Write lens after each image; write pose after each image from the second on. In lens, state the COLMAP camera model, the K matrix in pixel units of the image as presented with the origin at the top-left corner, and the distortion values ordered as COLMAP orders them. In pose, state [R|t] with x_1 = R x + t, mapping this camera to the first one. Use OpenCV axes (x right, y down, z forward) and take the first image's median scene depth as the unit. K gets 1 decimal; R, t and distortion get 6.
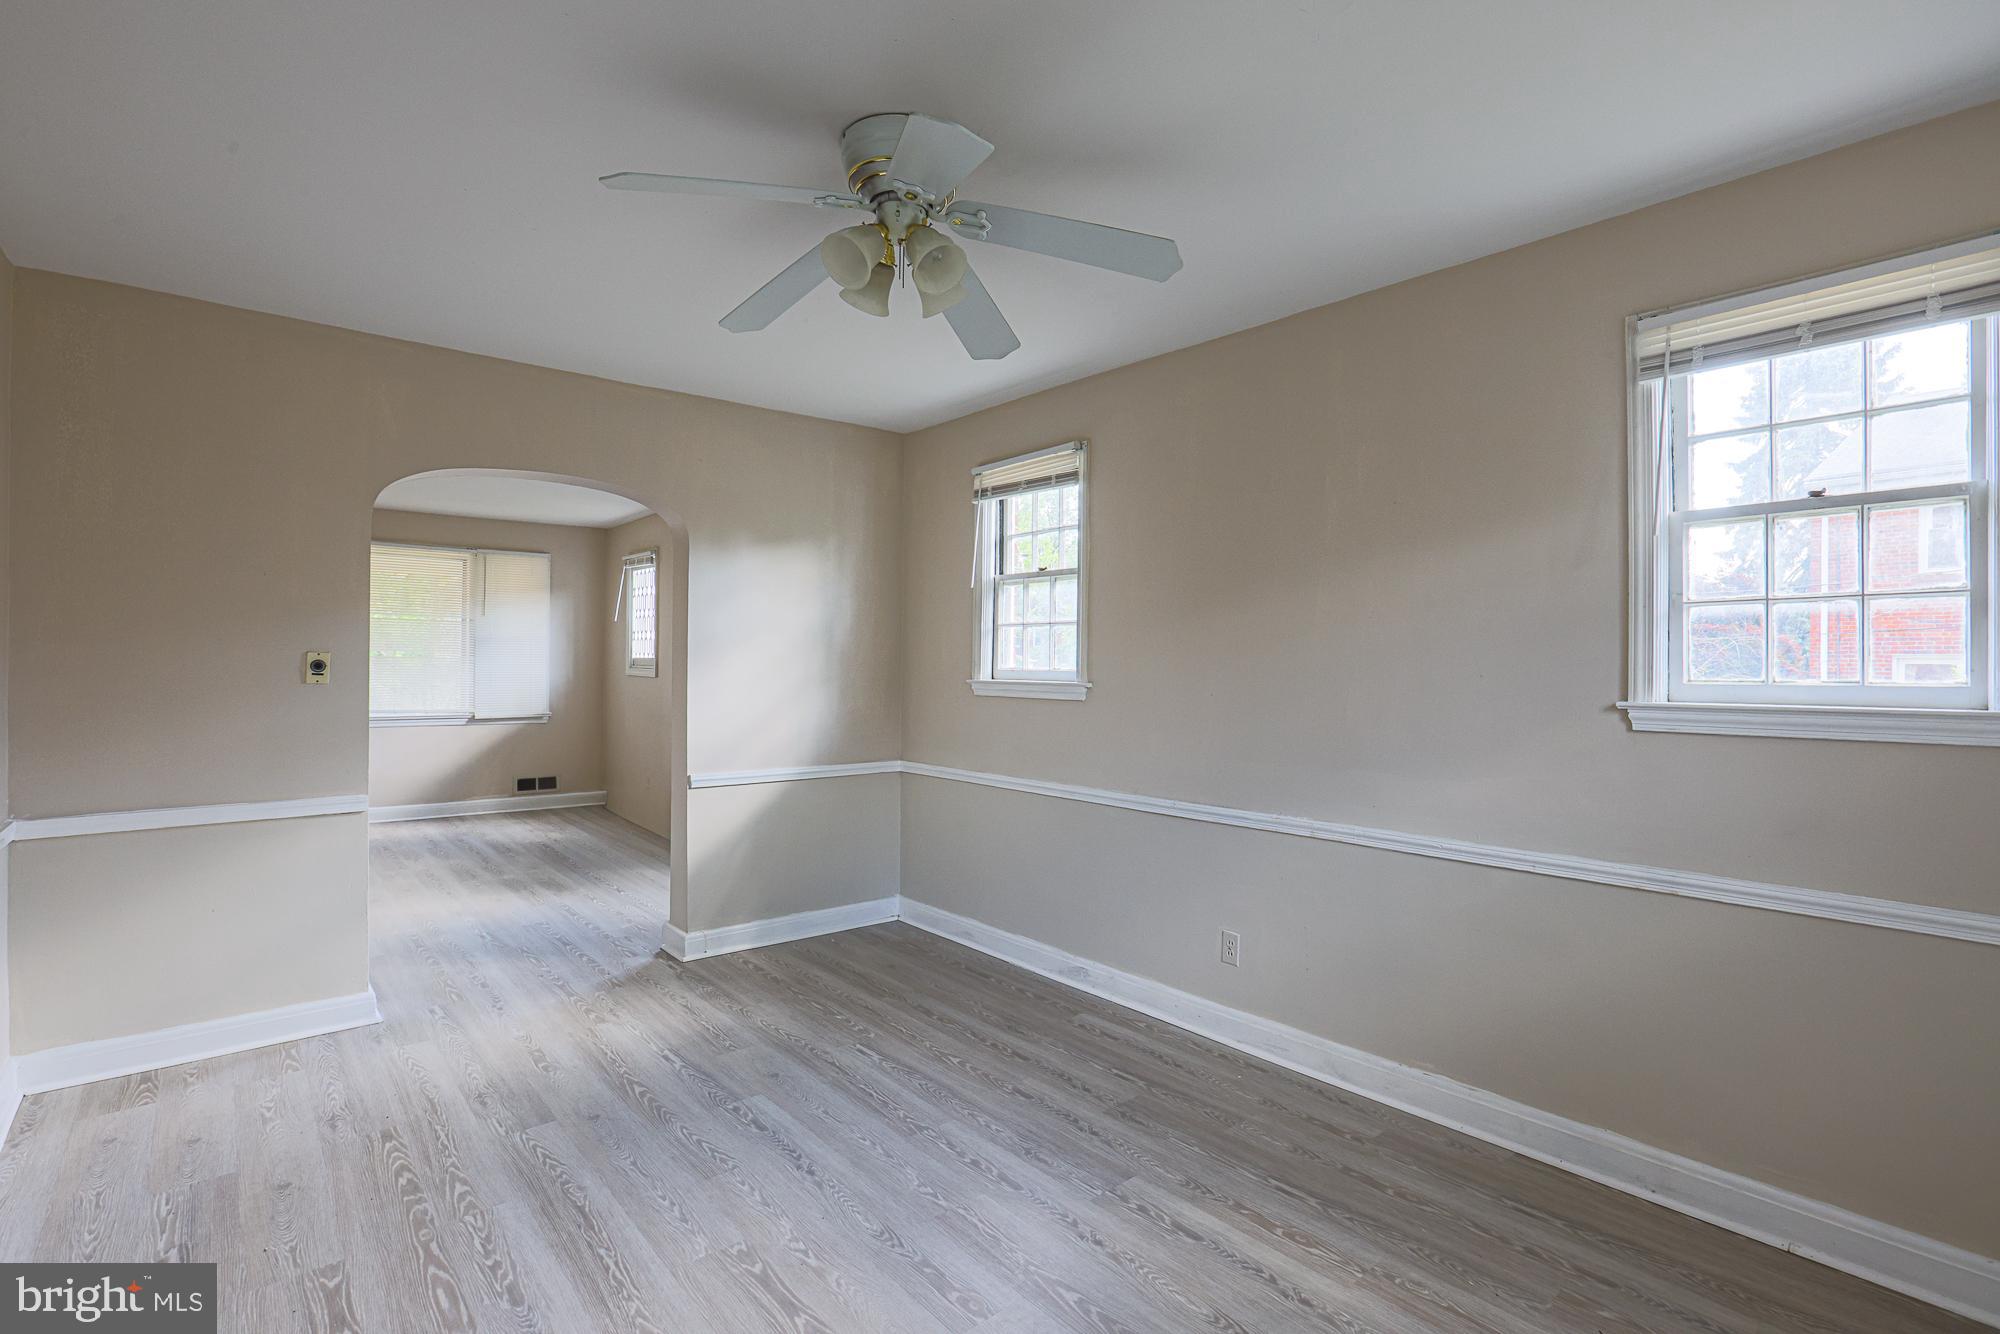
lens RADIAL K [[933.8, 0, 1000.0], [0, 933.8, 667.0], [0, 0, 1]] dist [-0.054416, 0.019456]
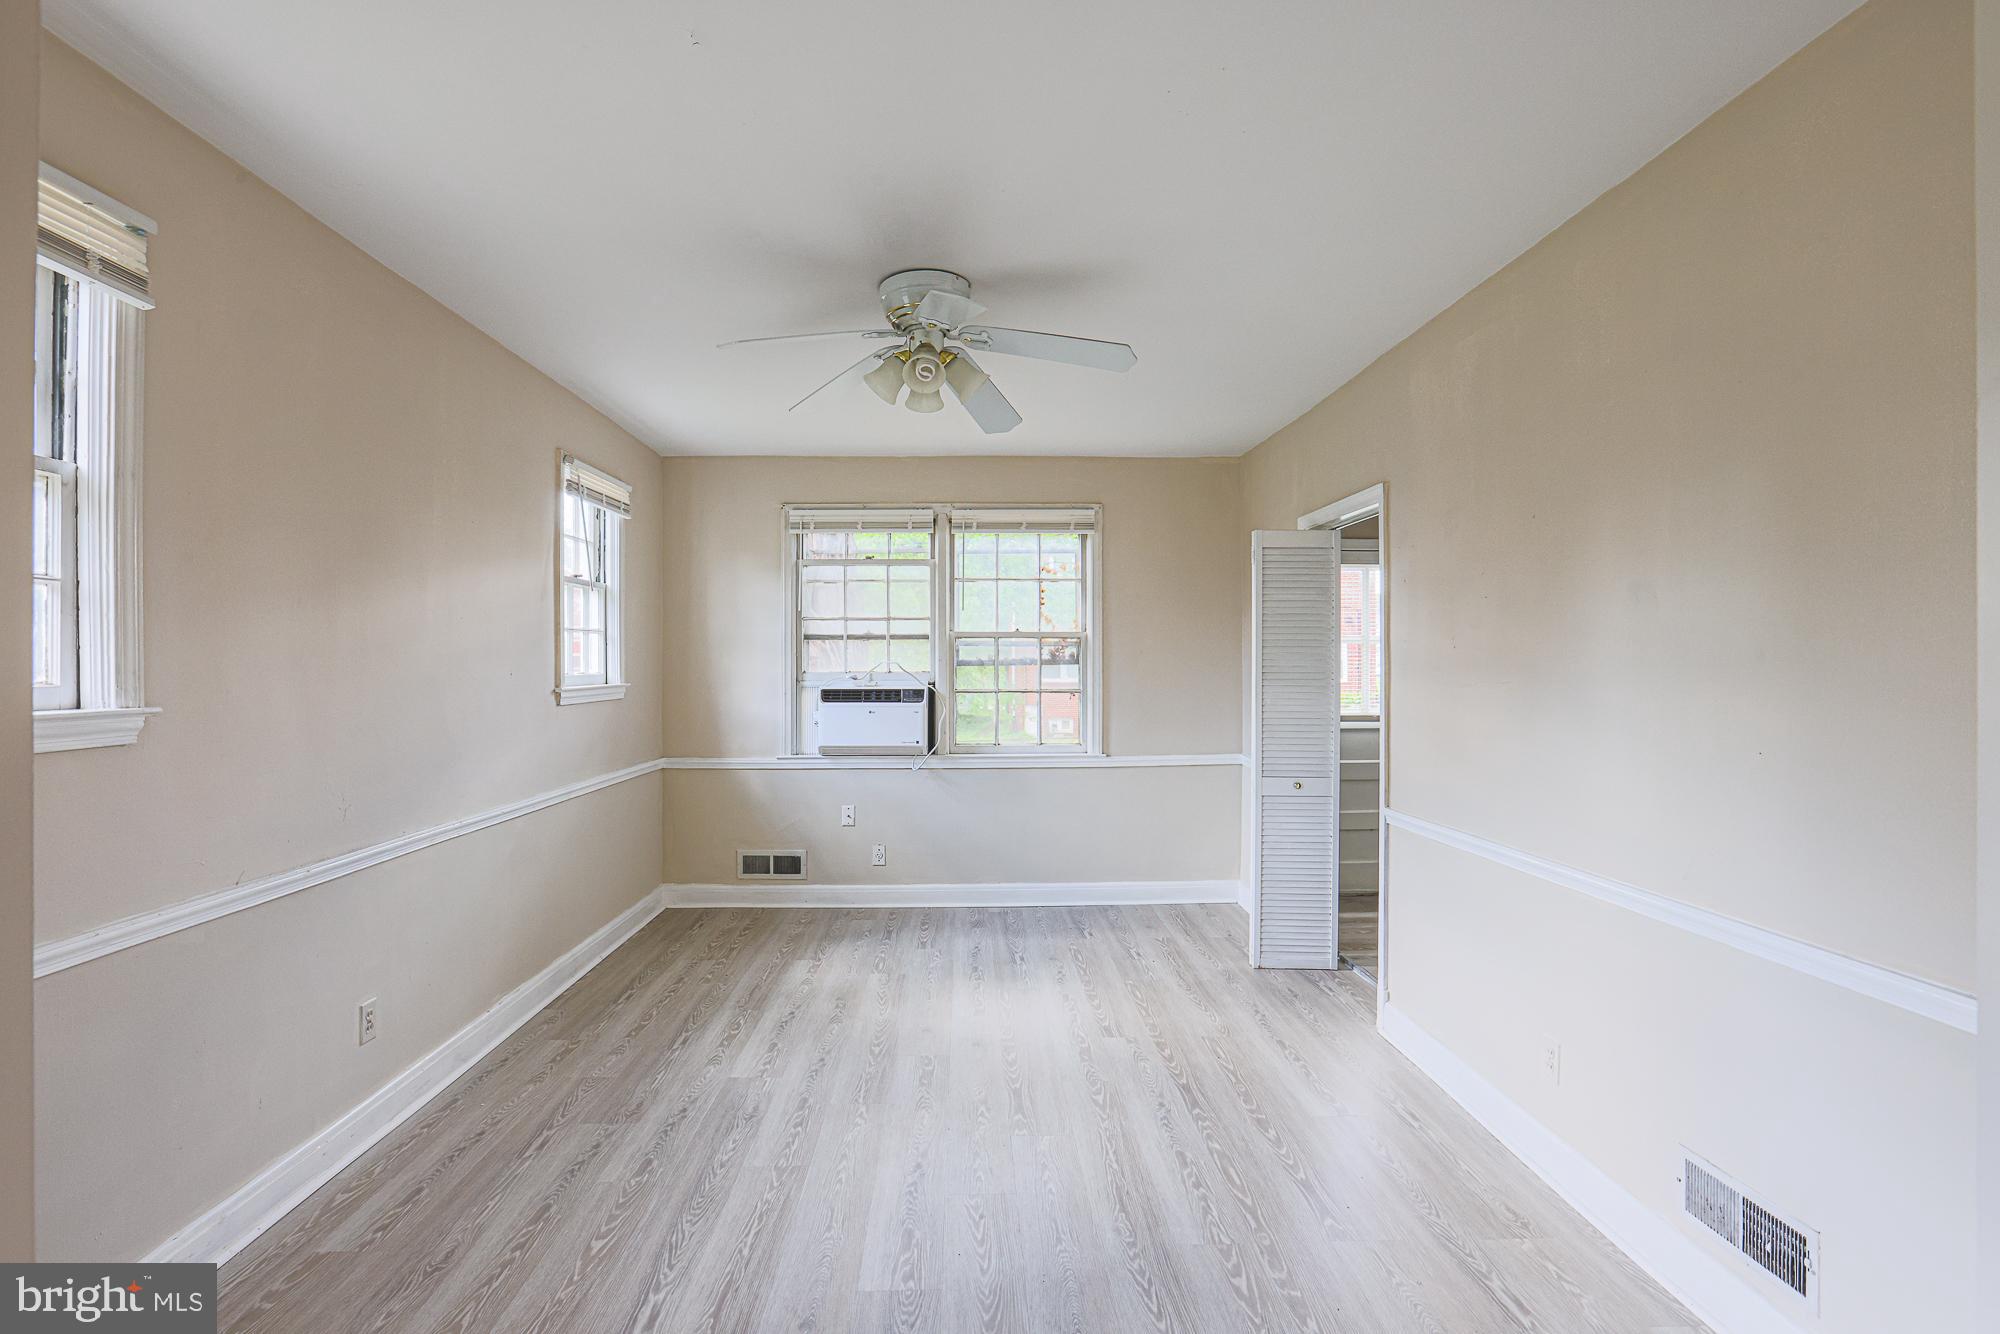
lens RADIAL K [[933.8, 0, 1000.0], [0, 933.8, 667.0], [0, 0, 1]] dist [-0.054416, 0.019456]
pose [[-0.784810, -0.009099, 0.619670, -0.740040], [-0.003868, 0.999945, 0.009785, -0.014263], [-0.619724, 0.005283, -0.784802, 1.421805]]
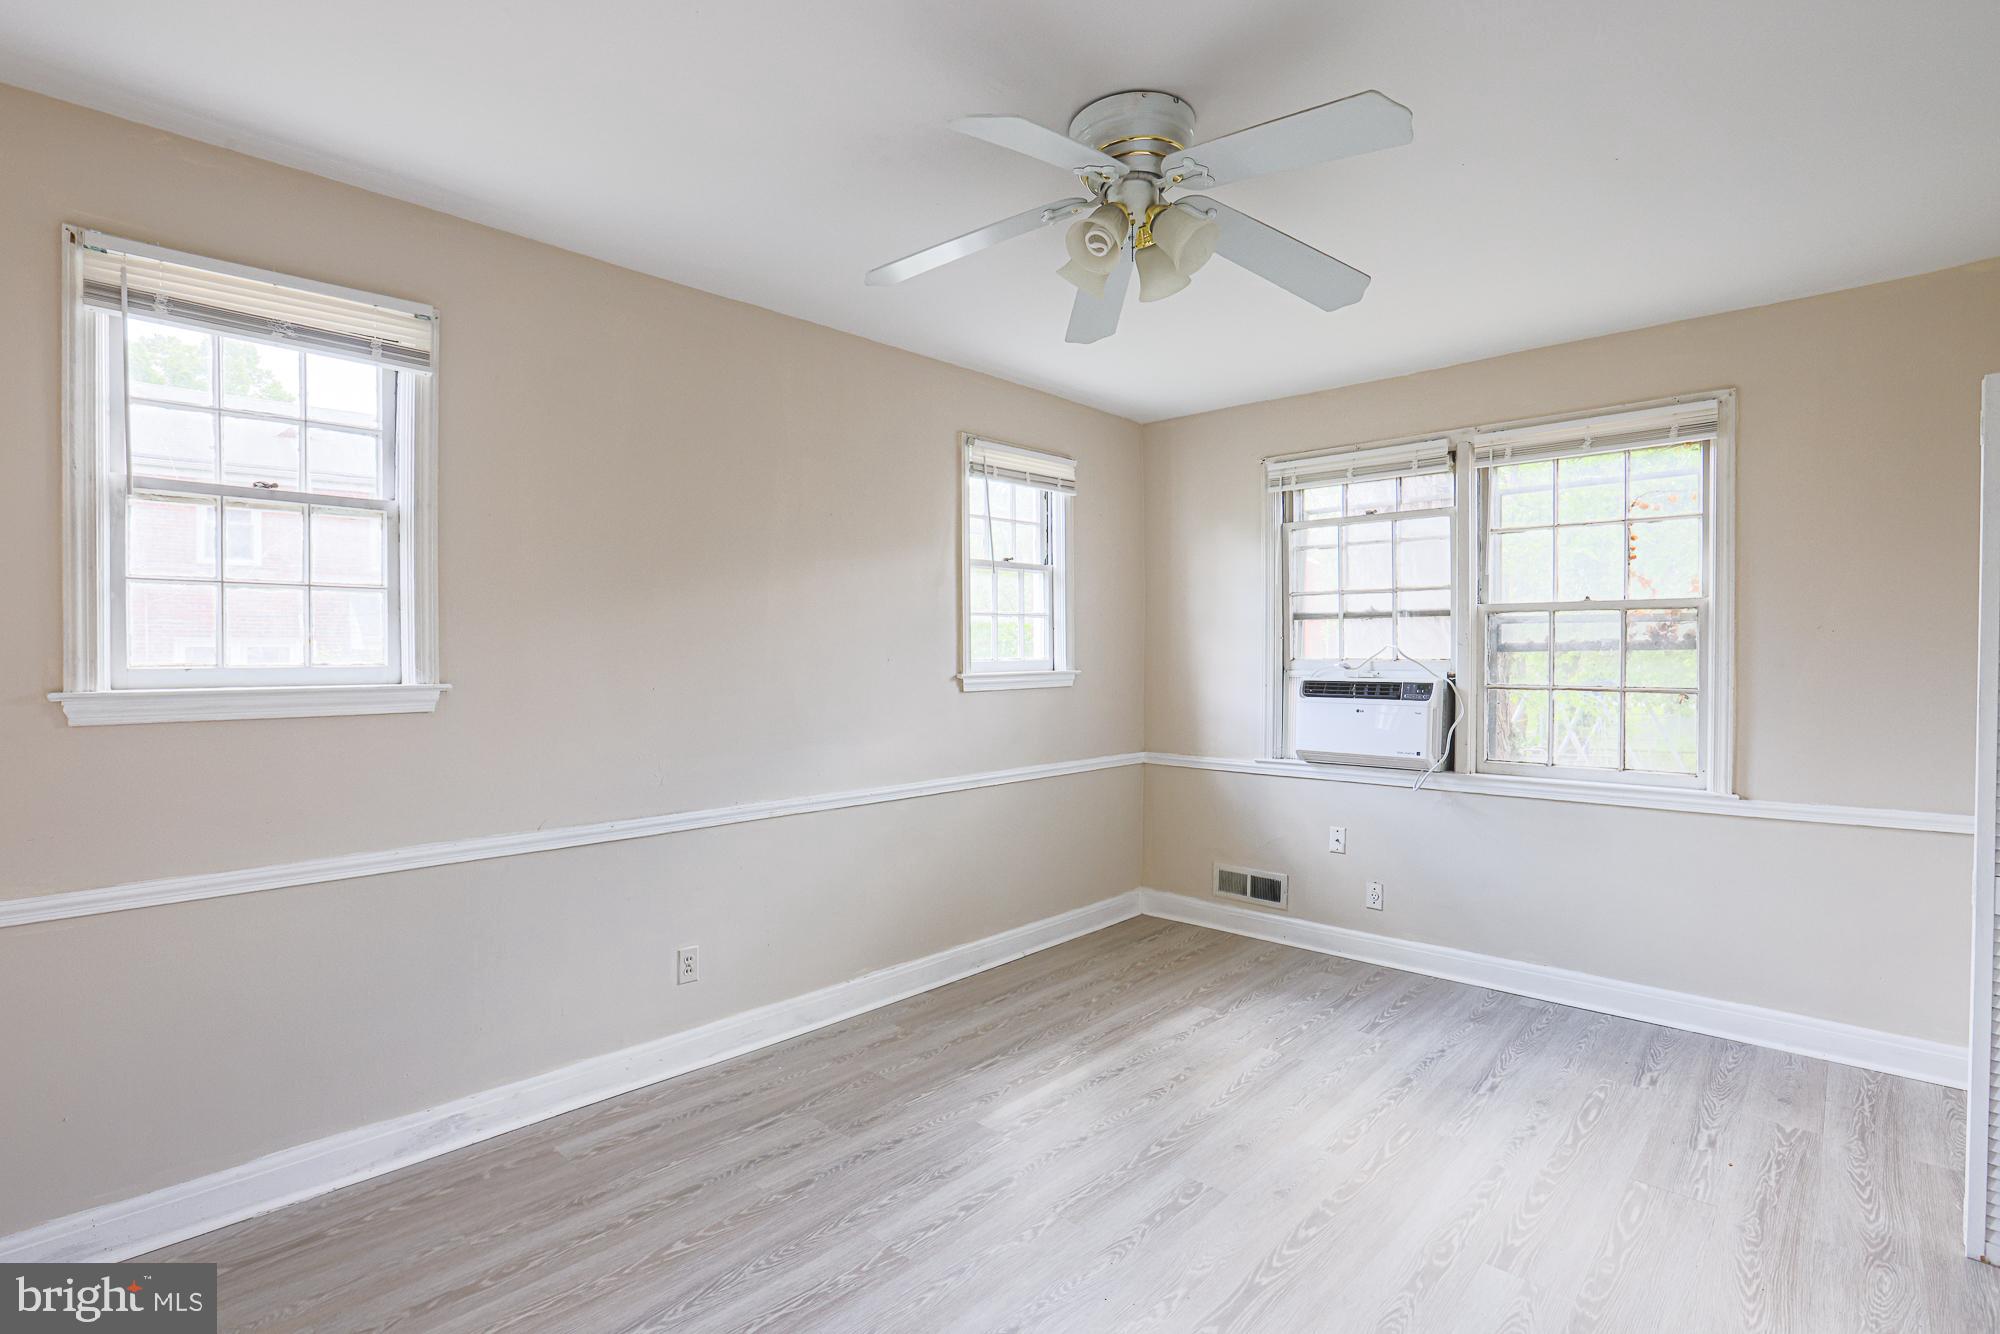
lens RADIAL K [[950.1, 0, 988.4], [0, 950.1, 668.0], [0, 0, 1]] dist [-0.066943, 0.027111]
pose [[-0.105491, -0.024702, 0.994113, -0.769561], [0.003998, 0.999673, 0.025265, -0.011349], [-0.994412, 0.006640, -0.105357, 0.892700]]
